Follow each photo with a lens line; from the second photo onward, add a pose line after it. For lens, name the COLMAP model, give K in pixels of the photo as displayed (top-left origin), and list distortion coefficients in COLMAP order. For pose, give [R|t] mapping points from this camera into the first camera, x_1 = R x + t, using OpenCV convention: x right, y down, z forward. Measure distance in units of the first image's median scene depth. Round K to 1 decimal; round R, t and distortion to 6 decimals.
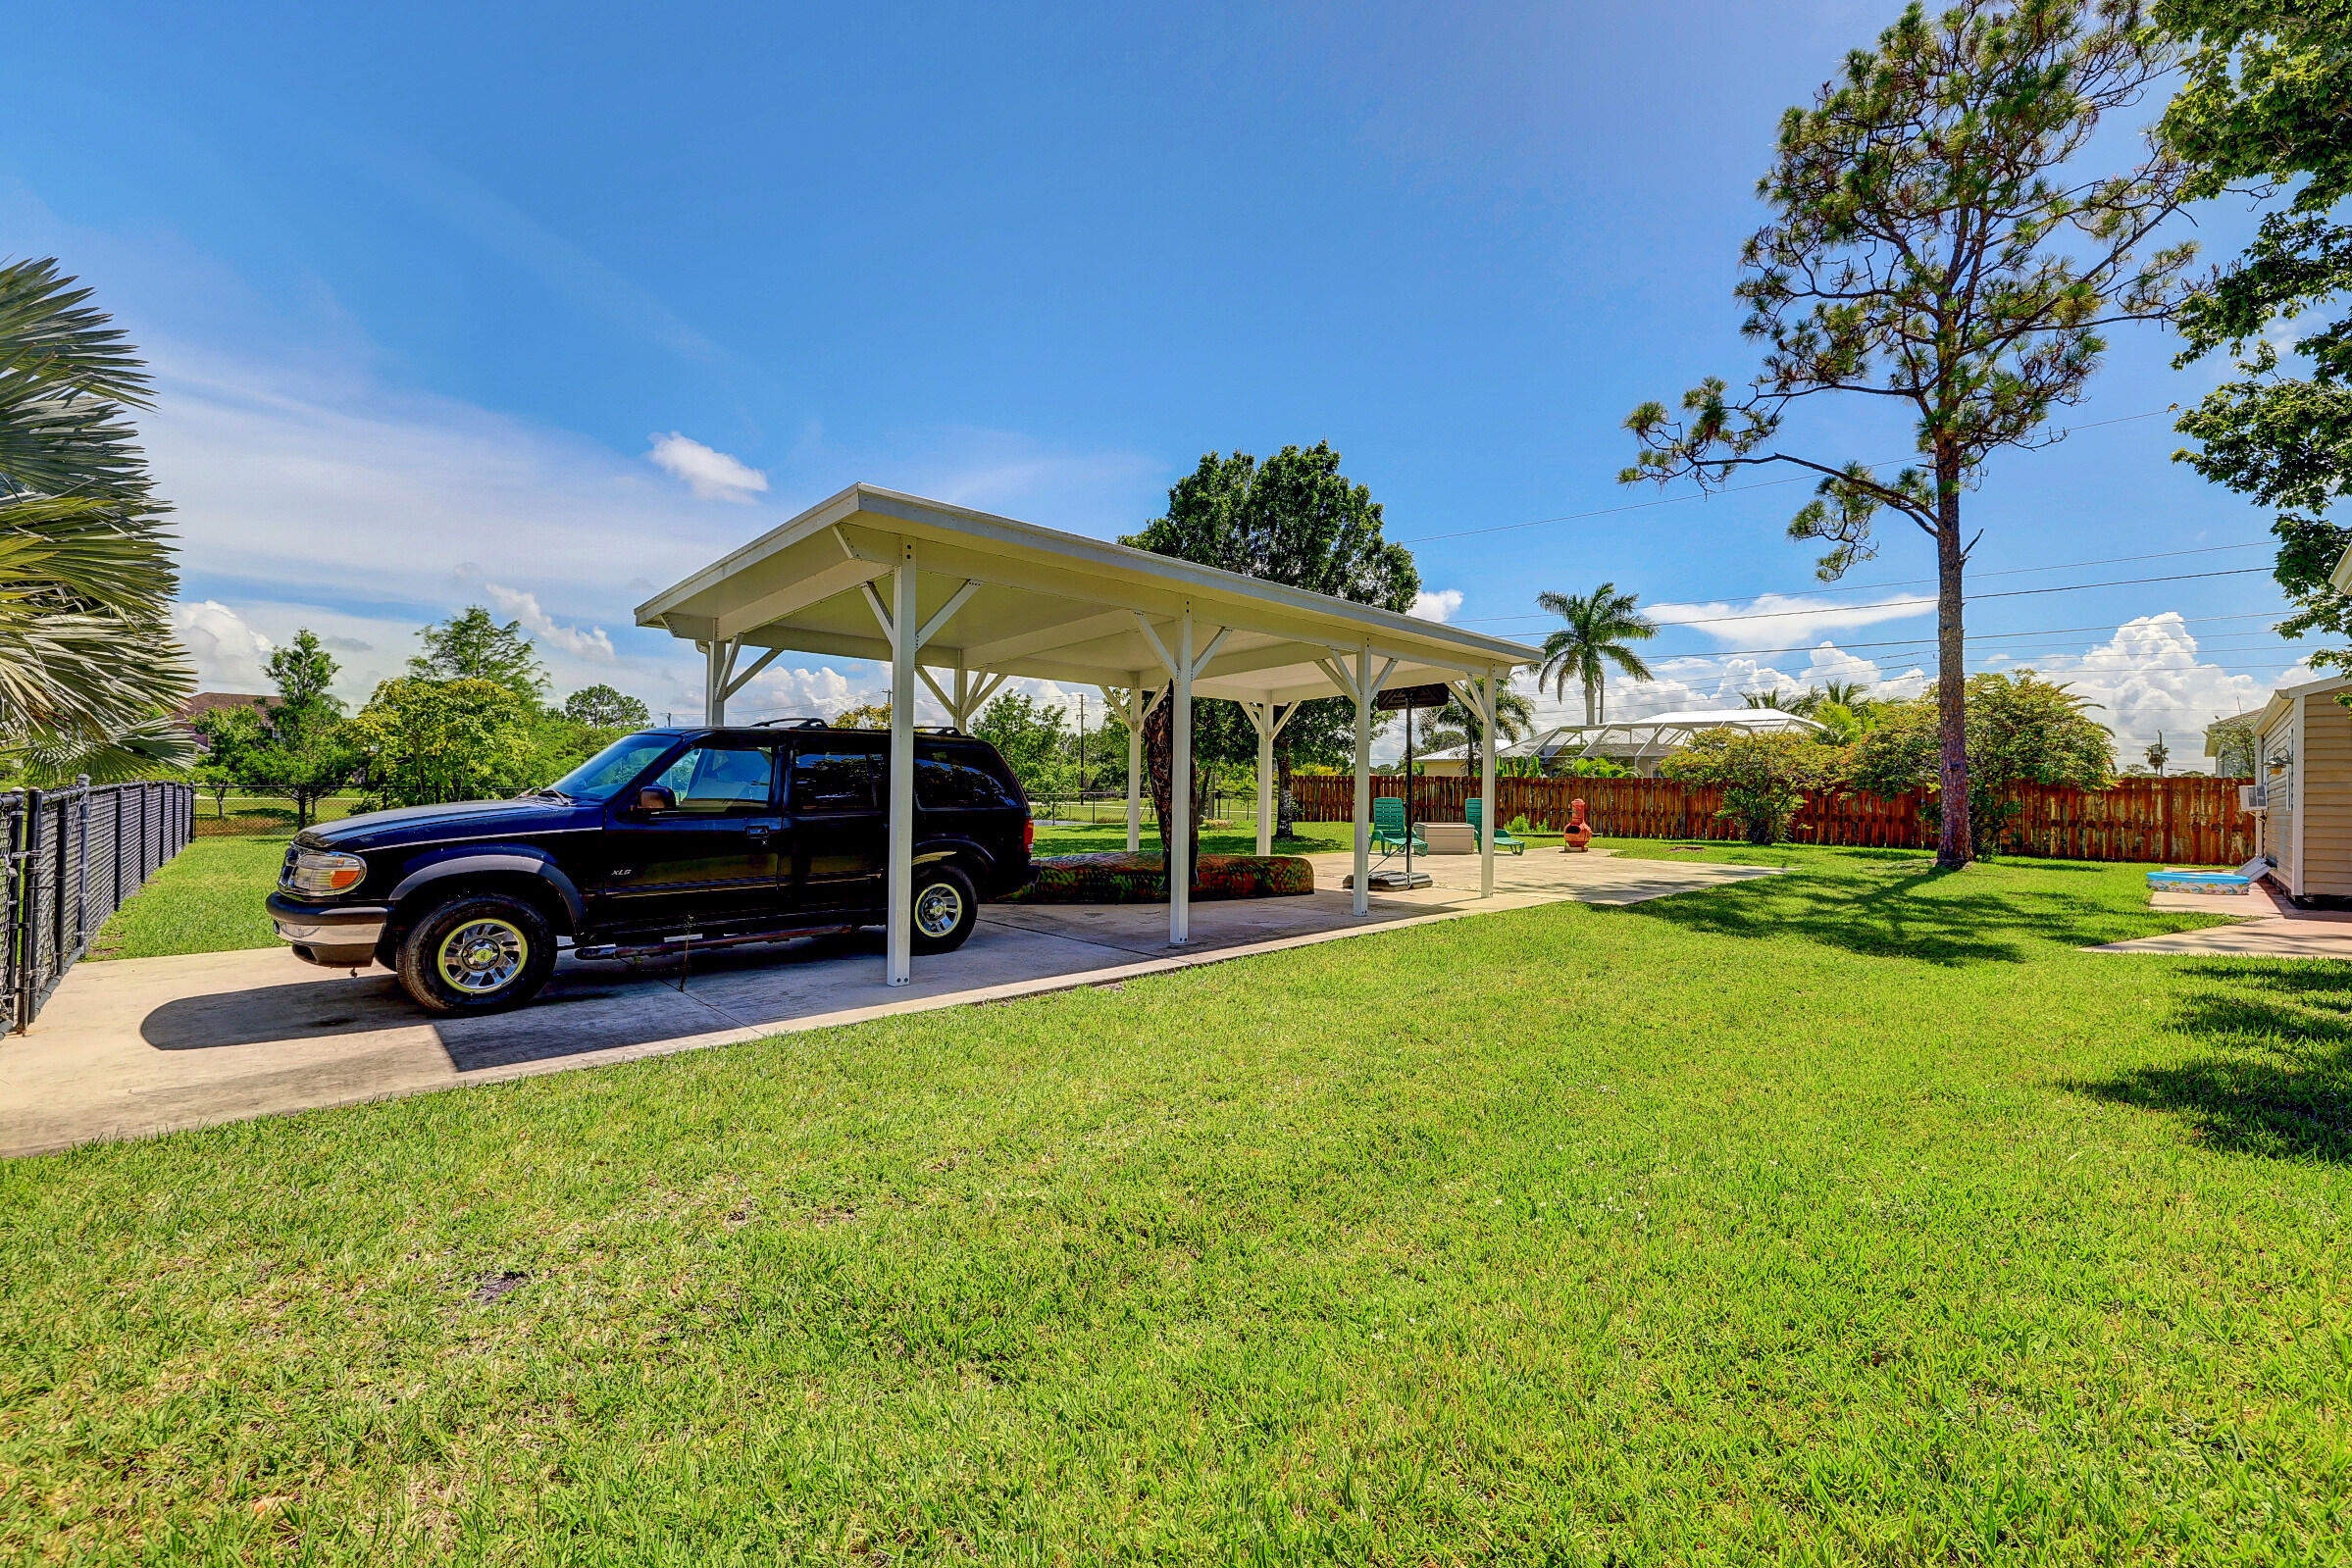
lens RADIAL K [[978.3, 0, 1178.7], [0, 978.3, 783.7], [0, 0, 1]] dist [-0.000209, -0.000185]
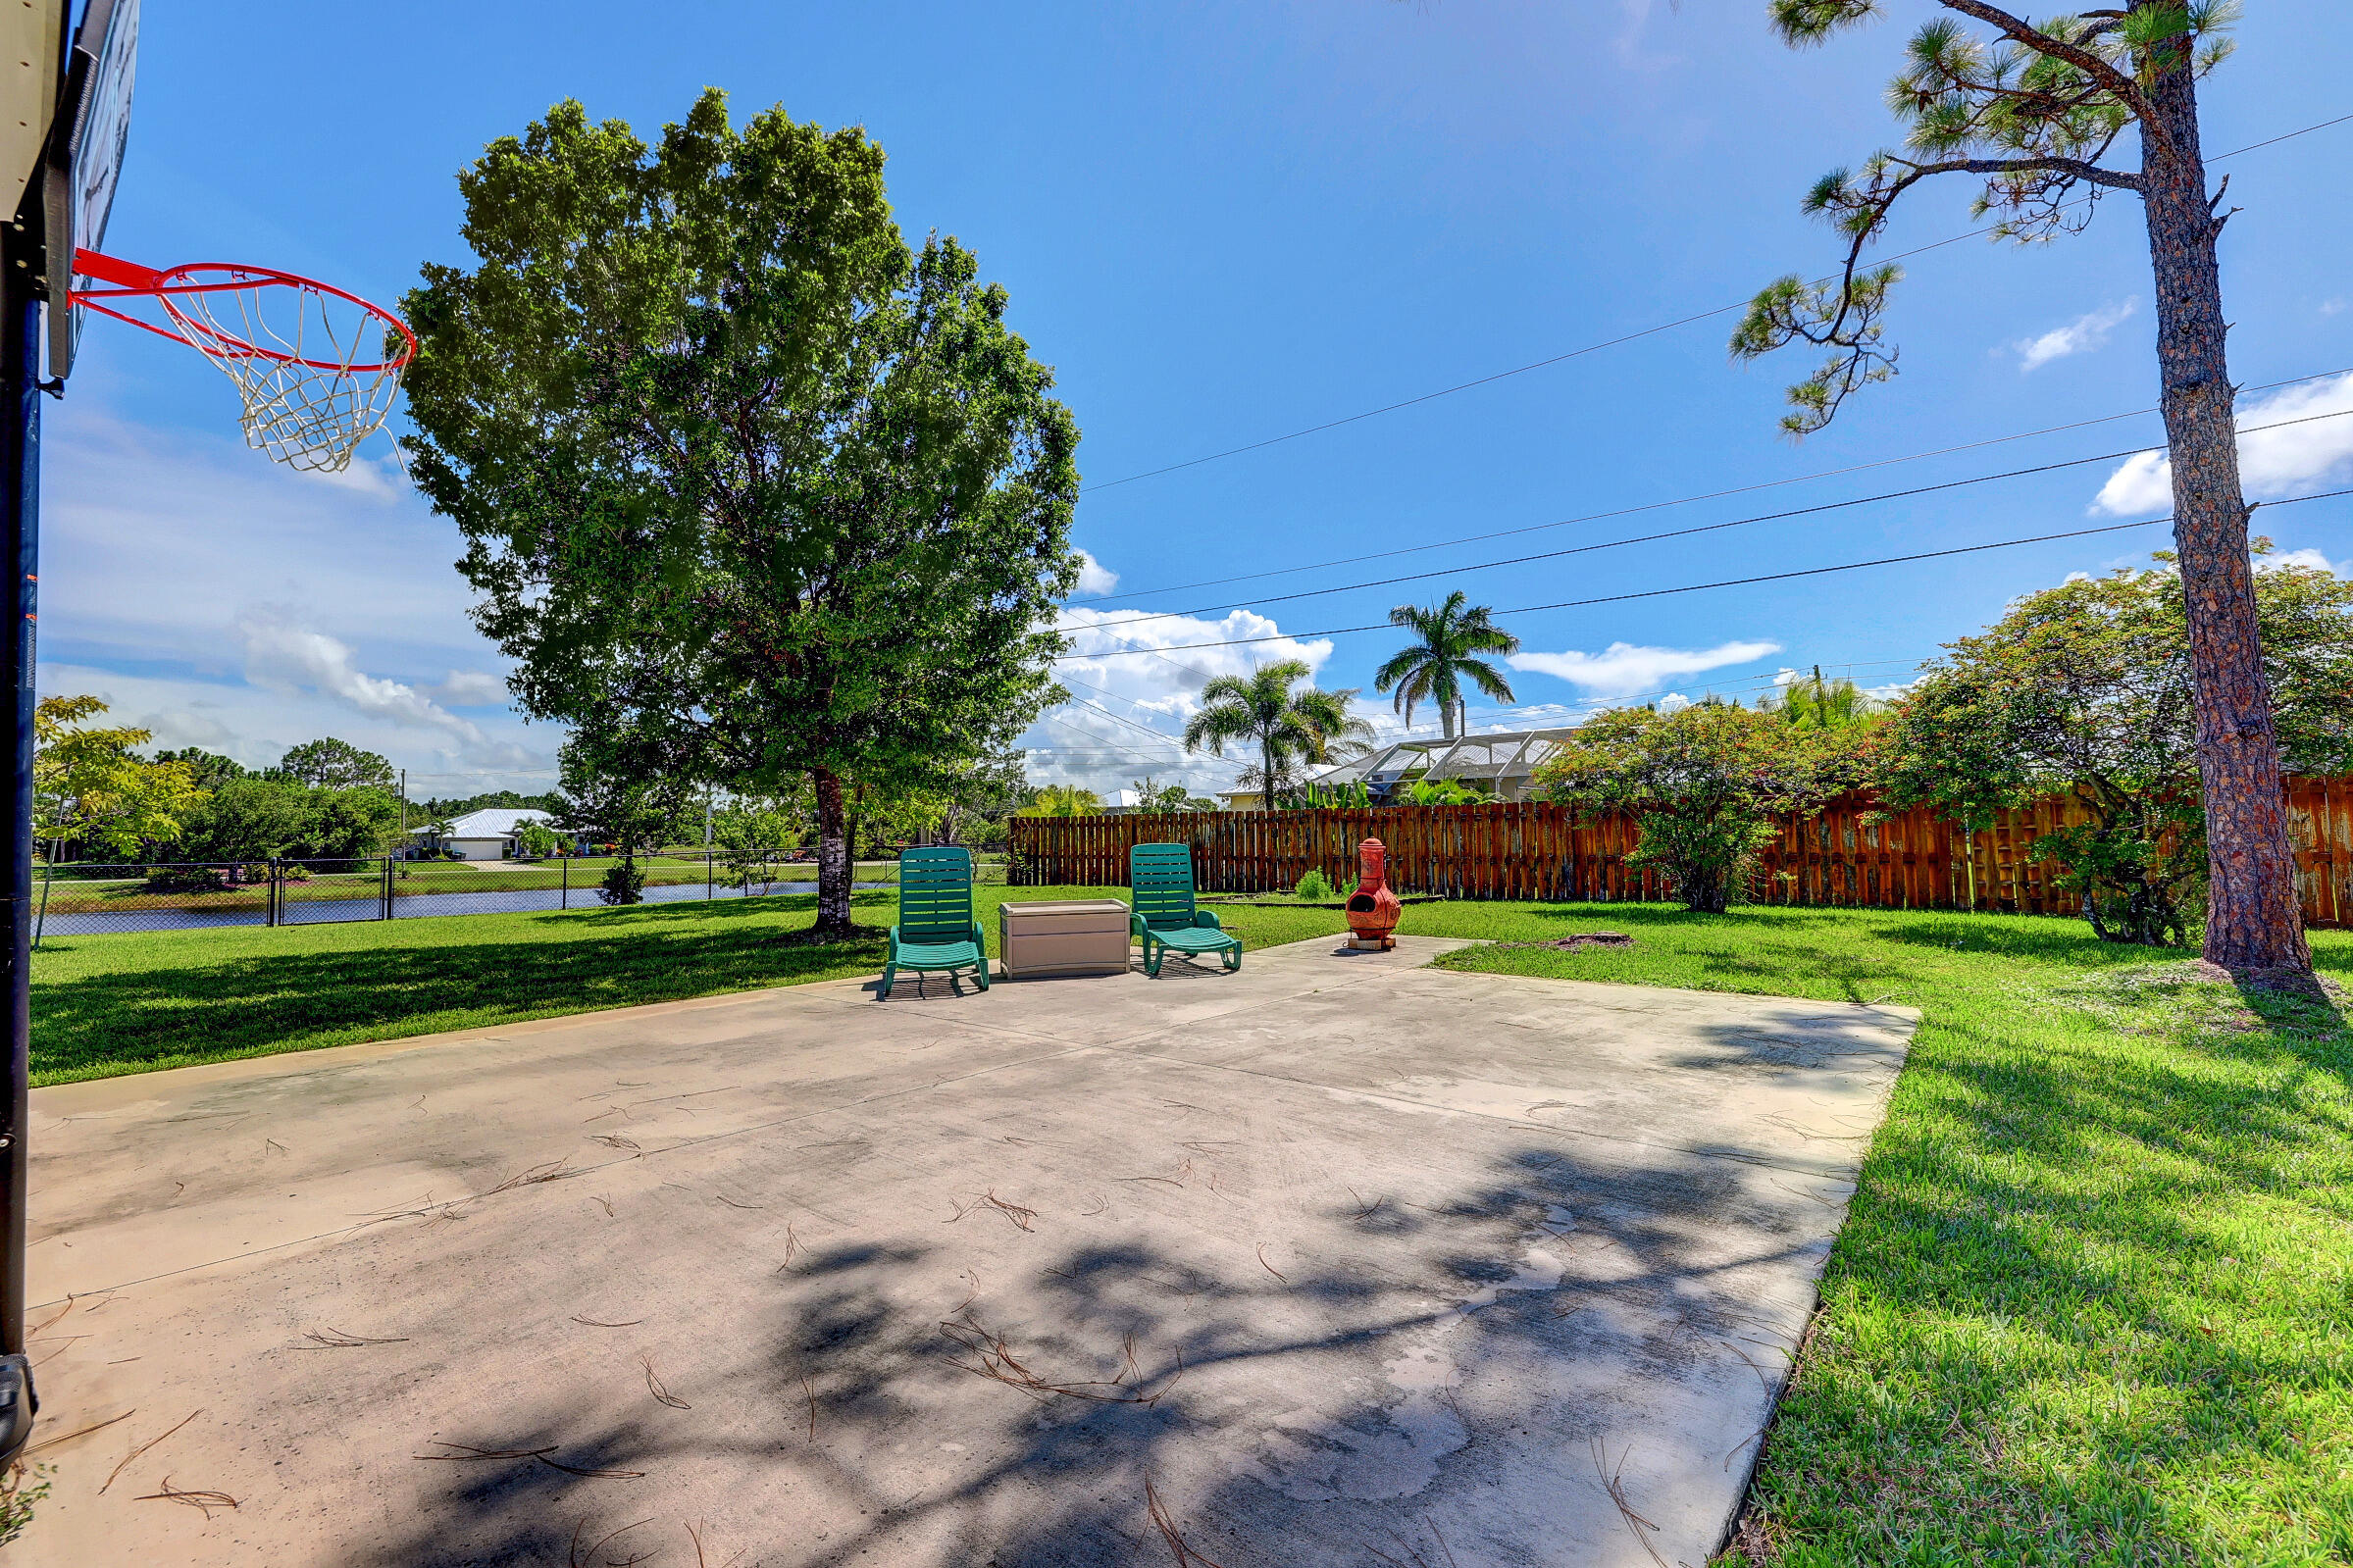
lens RADIAL K [[978.8, 0, 1175.2], [0, 978.8, 787.5], [0, 0, 1]] dist [-0.000209, -0.000185]
pose [[0.993502, -0.021544, 0.111753, 0.159524], [0.027085, 0.998465, -0.048311, 0.007081], [-0.110540, 0.051024, 0.992561, 0.328460]]
